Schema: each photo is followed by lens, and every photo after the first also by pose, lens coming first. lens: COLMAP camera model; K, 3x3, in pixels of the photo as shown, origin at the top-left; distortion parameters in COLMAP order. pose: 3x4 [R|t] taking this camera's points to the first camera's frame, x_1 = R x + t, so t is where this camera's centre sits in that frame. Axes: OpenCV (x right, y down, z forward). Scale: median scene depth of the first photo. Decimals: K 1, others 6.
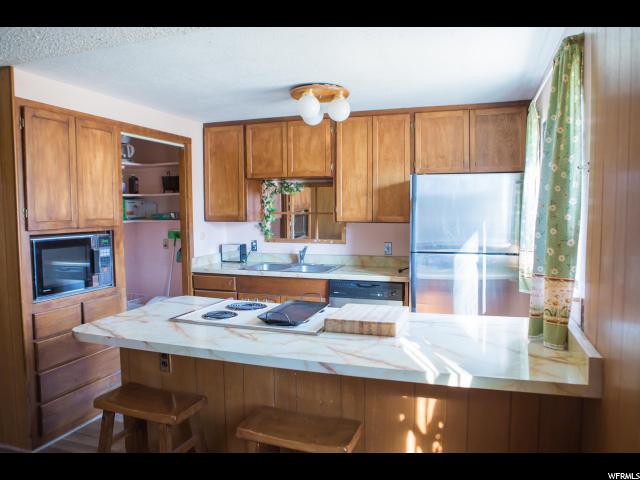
lens RADIAL K [[488.8, 0, 320.0], [0, 488.8, 240.0], [0, 0, 1]] dist [0.001267, 0.002225]
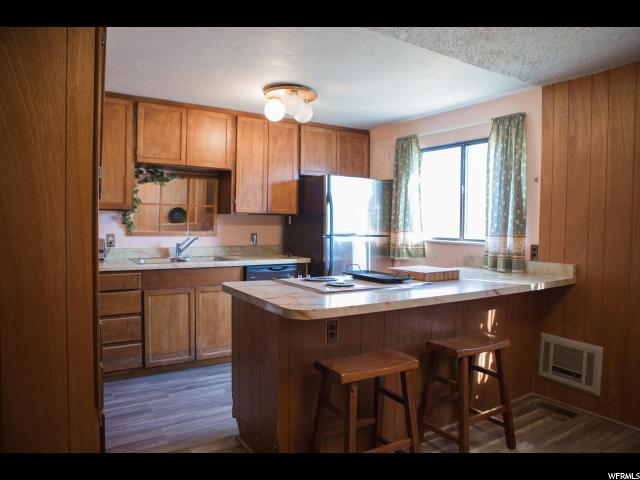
lens RADIAL K [[488.8, 0, 320.0], [0, 488.8, 240.0], [0, 0, 1]] dist [0.001267, 0.002225]
pose [[0.598344, -0.018486, 0.801026, -0.731050], [0.038709, 0.999233, -0.005854, 0.035985], [-0.800303, 0.034509, 0.598601, 0.230716]]
